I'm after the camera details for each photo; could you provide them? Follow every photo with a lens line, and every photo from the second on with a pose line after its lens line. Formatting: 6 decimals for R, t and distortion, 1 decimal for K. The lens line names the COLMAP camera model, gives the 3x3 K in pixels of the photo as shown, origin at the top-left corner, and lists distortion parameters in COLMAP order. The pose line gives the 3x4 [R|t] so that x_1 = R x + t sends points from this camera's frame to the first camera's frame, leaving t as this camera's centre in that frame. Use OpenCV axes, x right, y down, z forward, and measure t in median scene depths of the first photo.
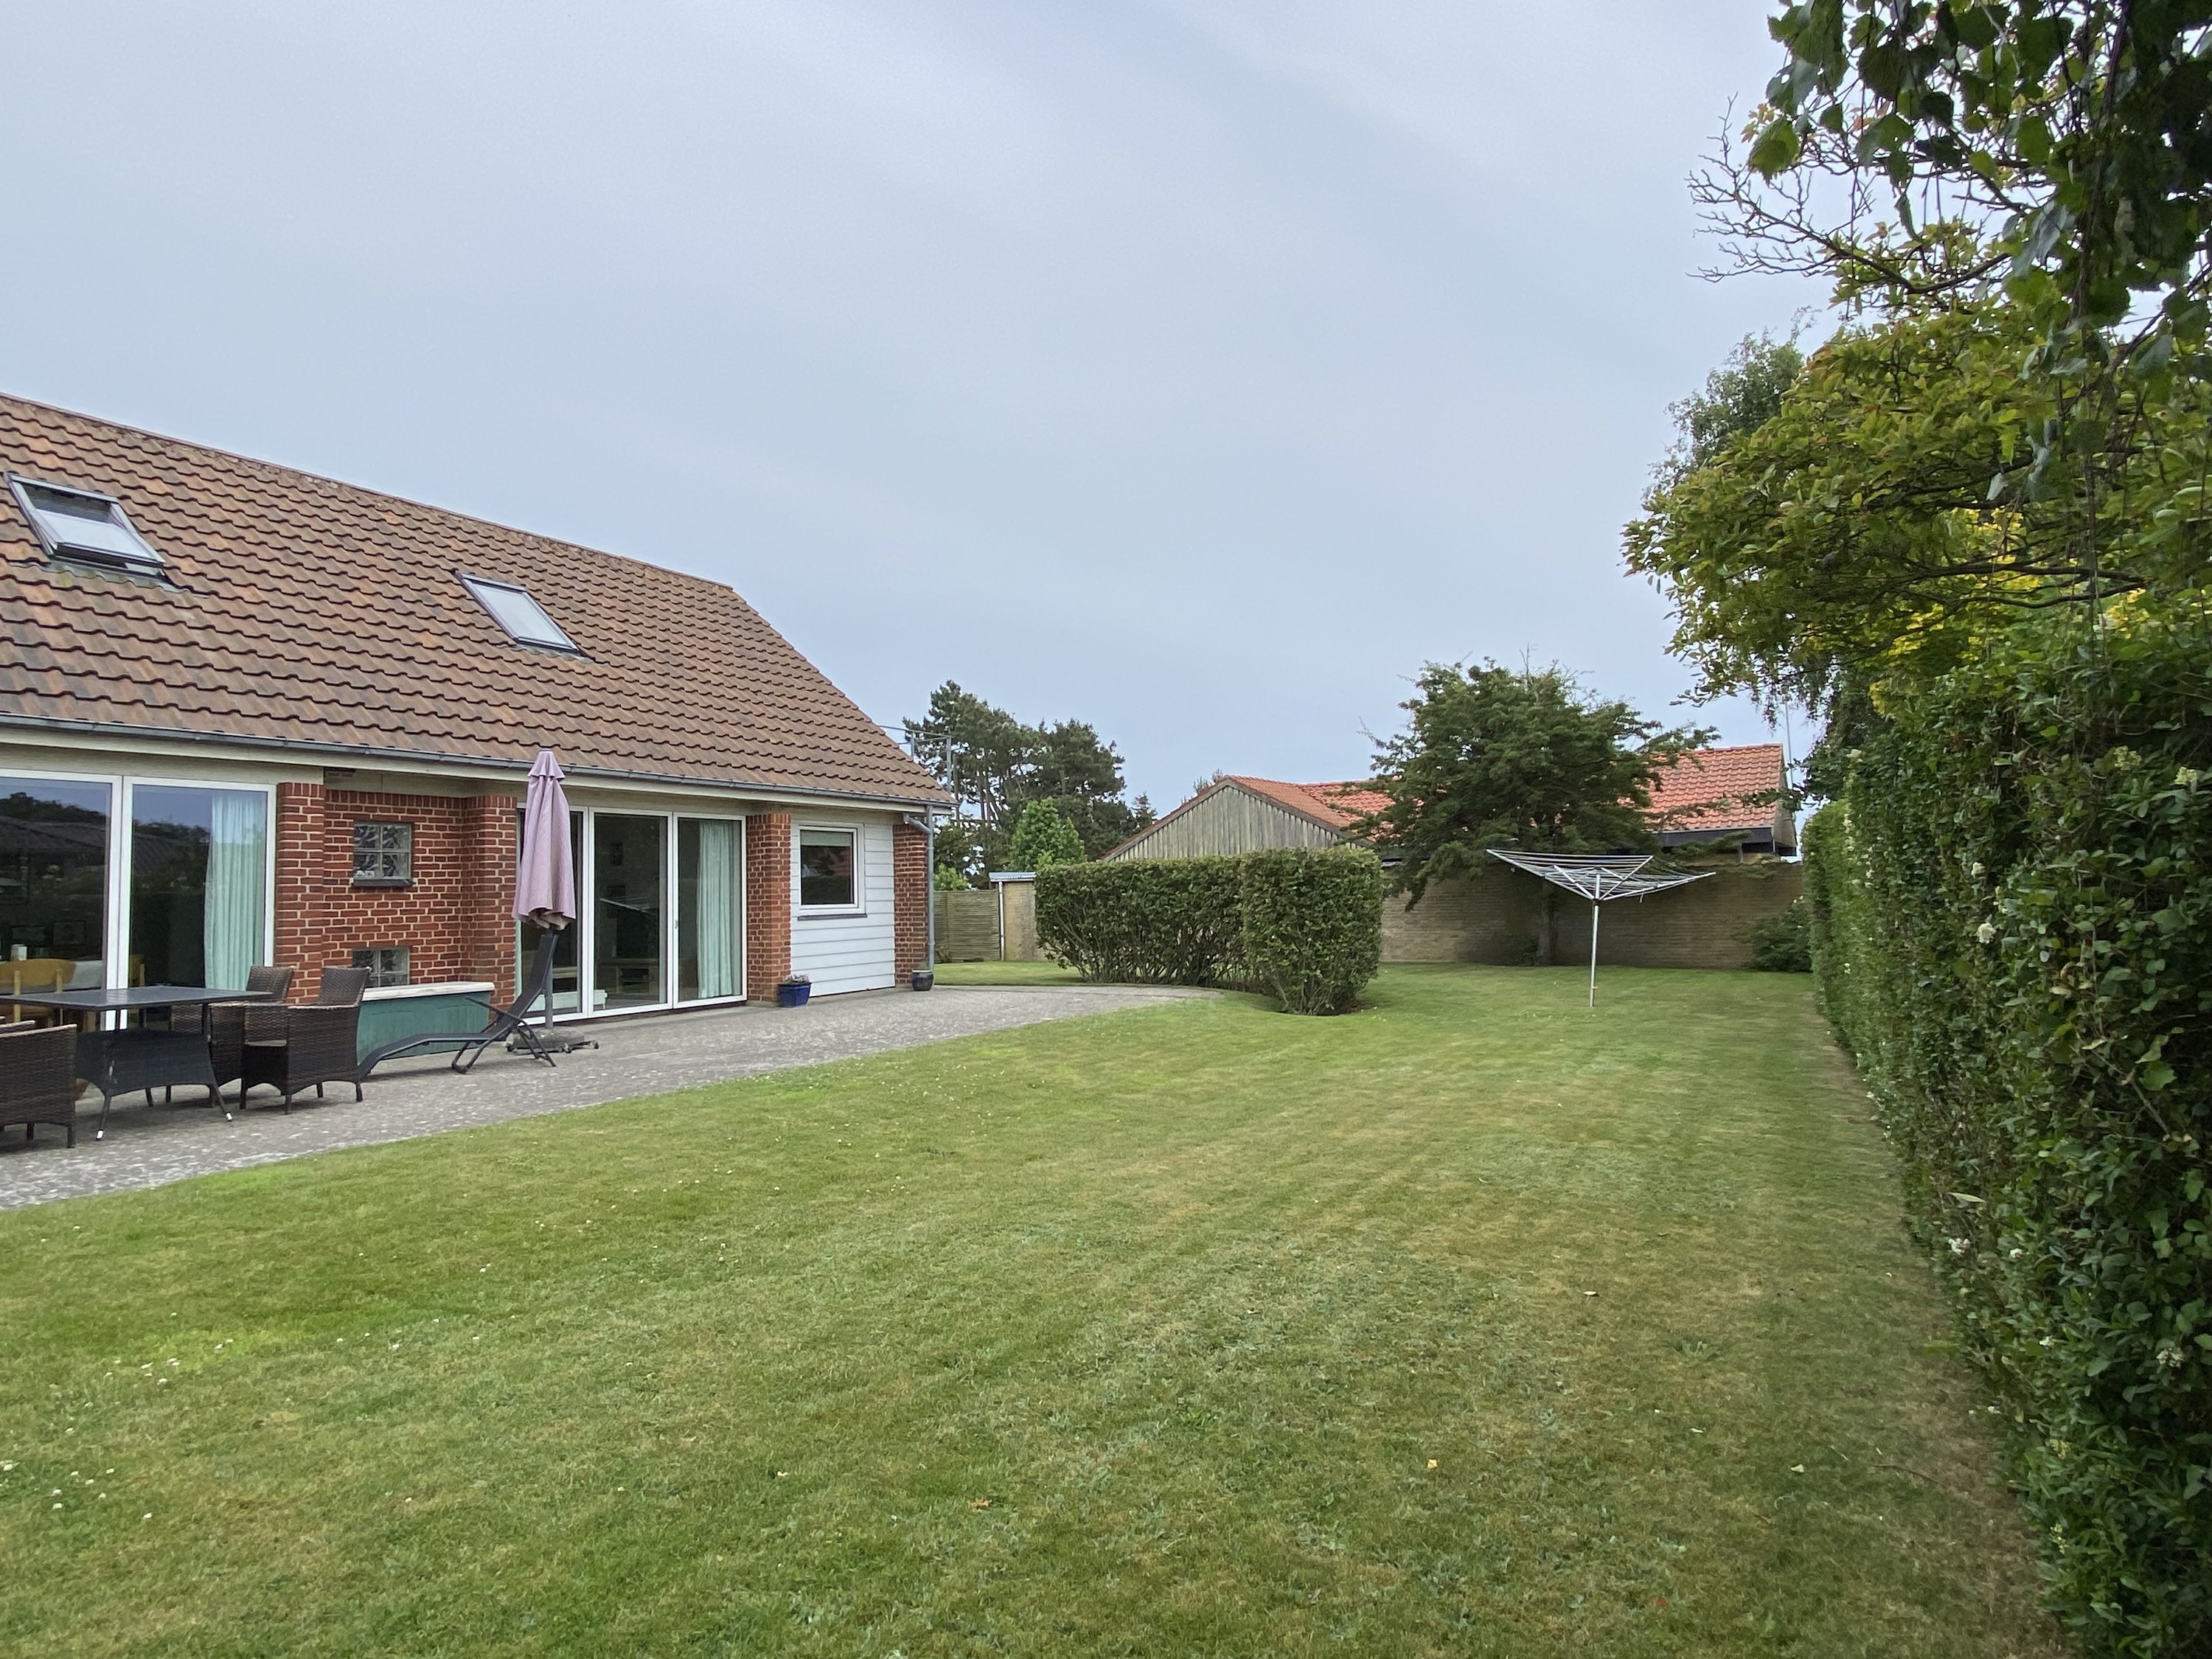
lens RADIAL K [[1157.0, 0, 1106.0], [0, 1157.0, 829.5], [0, 0, 1]] dist [-0.000070, -0.000068]
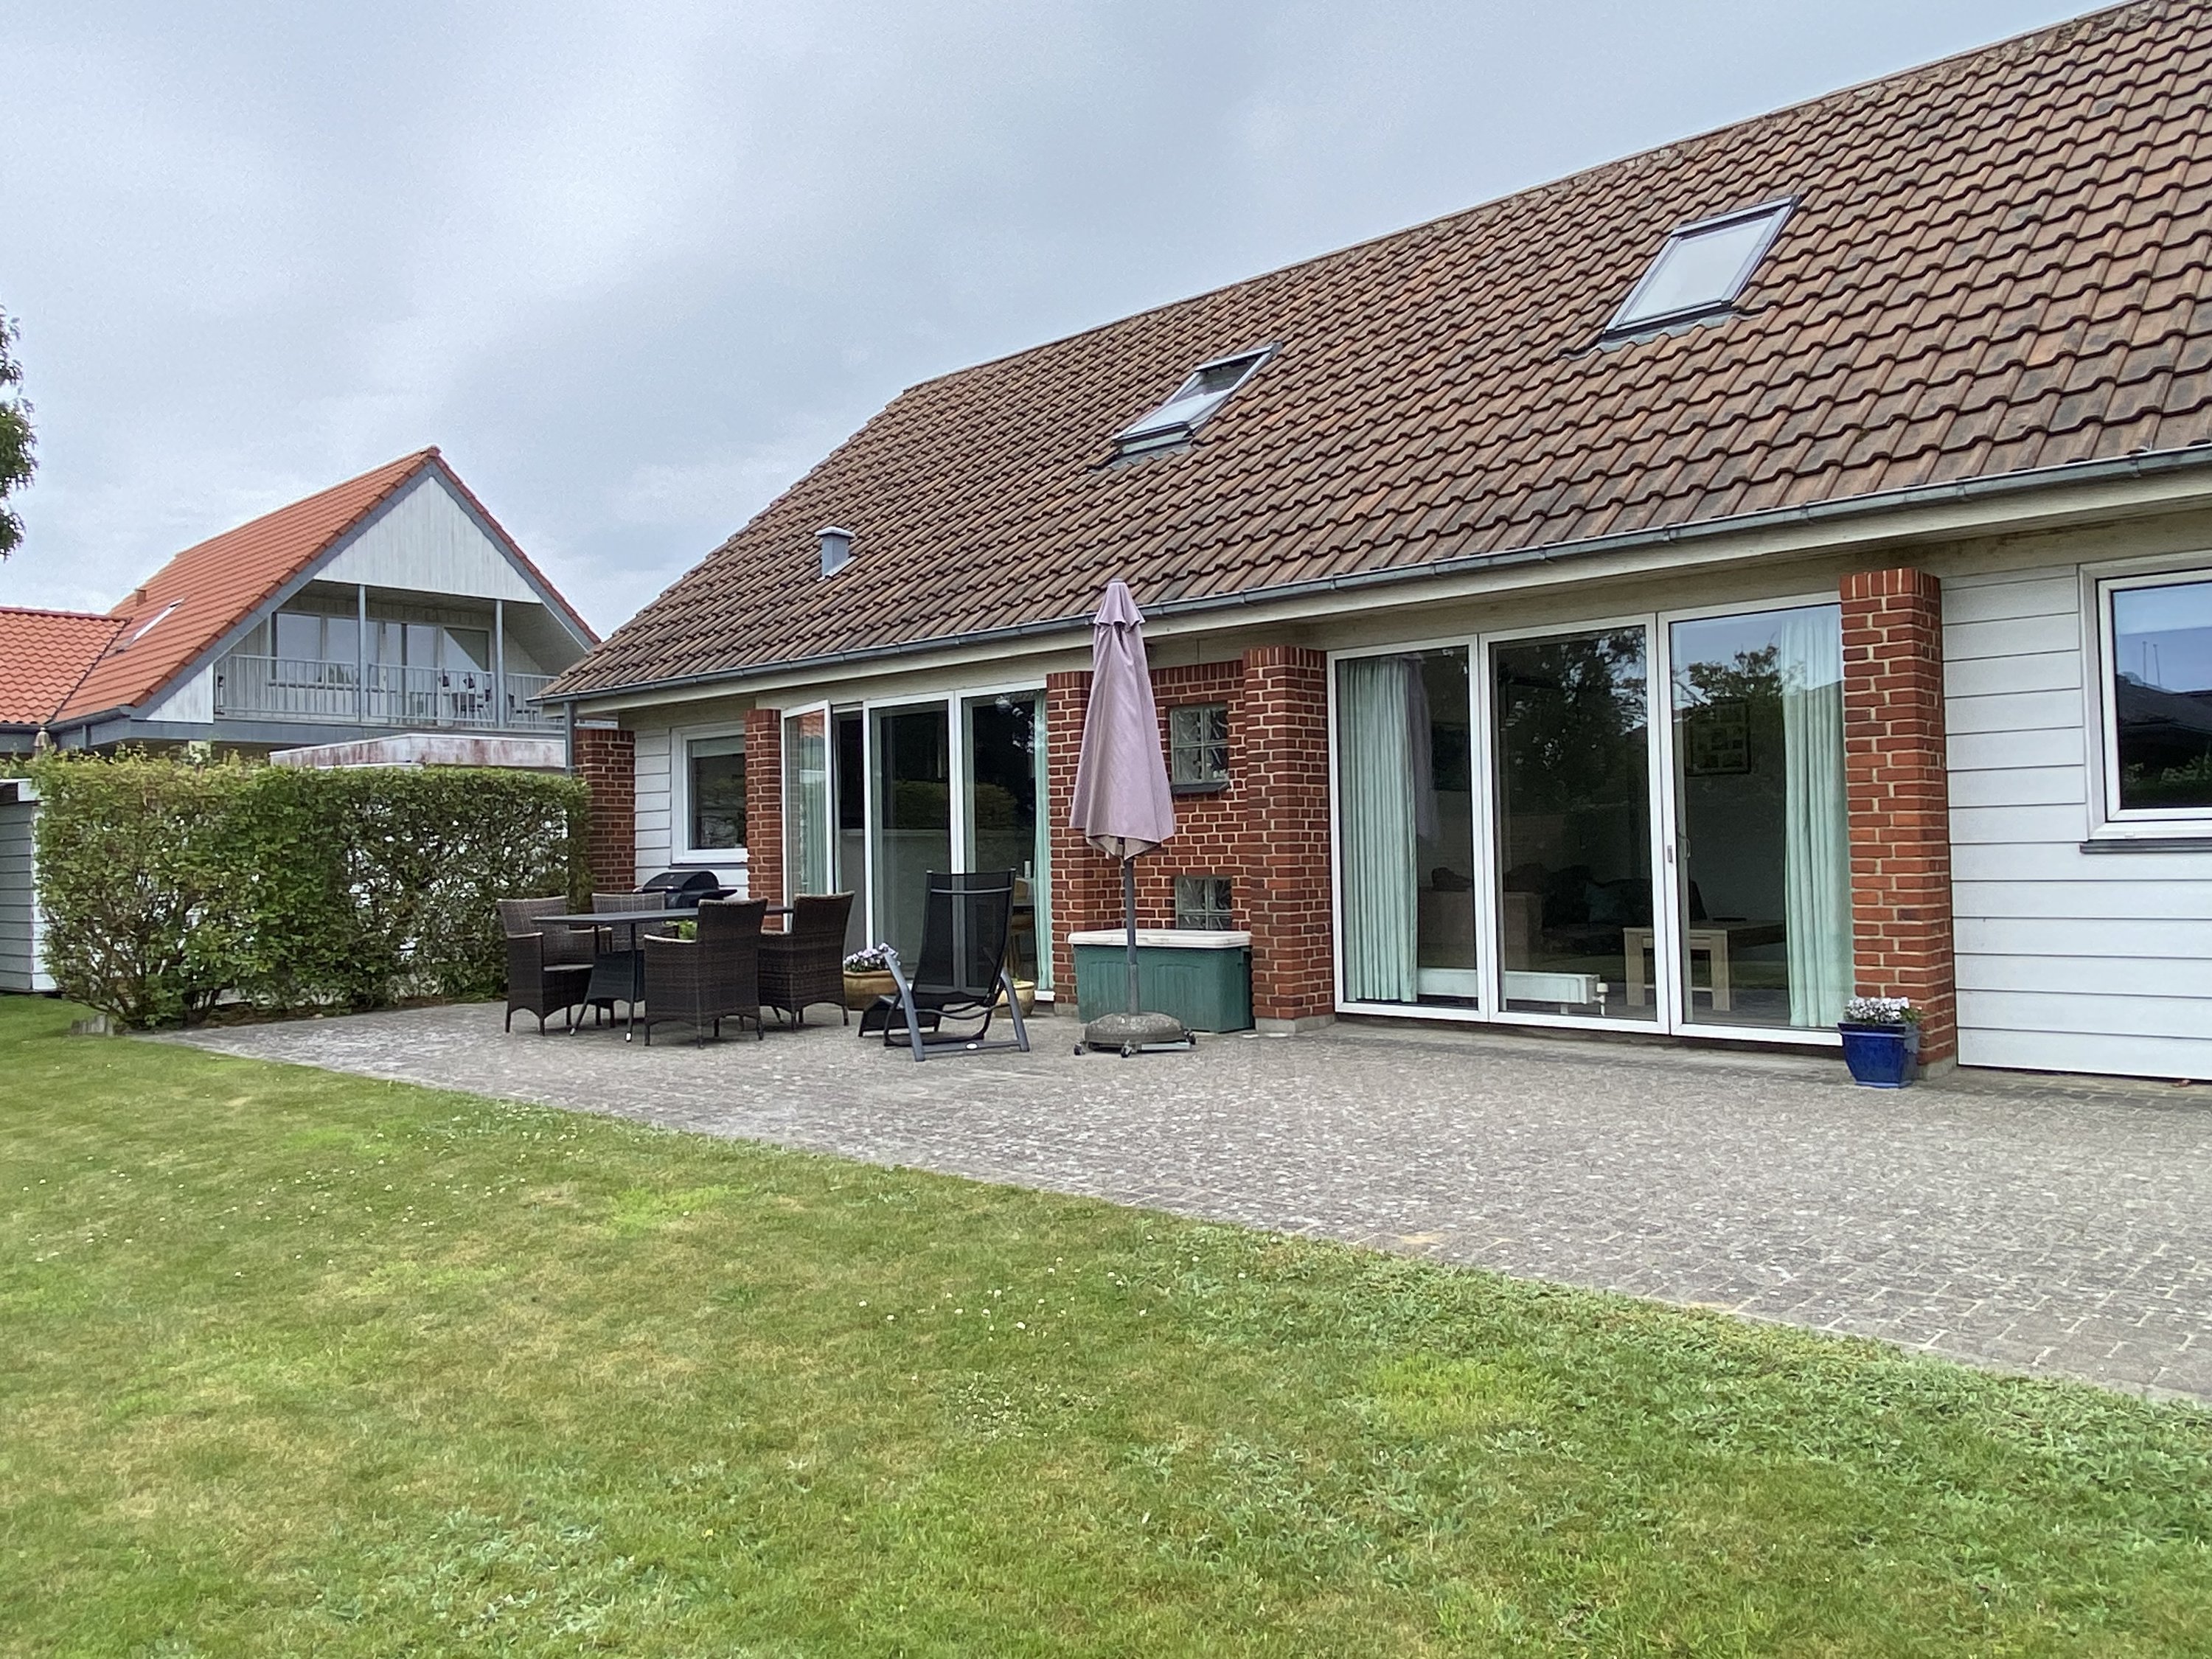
lens RADIAL K [[1598.1, 0, 1106.0], [0, 1598.1, 829.5], [0, 0, 1]] dist [0.001579, 0.000437]
pose [[-0.151191, 0.021834, -0.988263, 0.322659], [0.090624, 0.995852, 0.008137, 0.049034], [0.984342, -0.088330, -0.152542, 0.945860]]
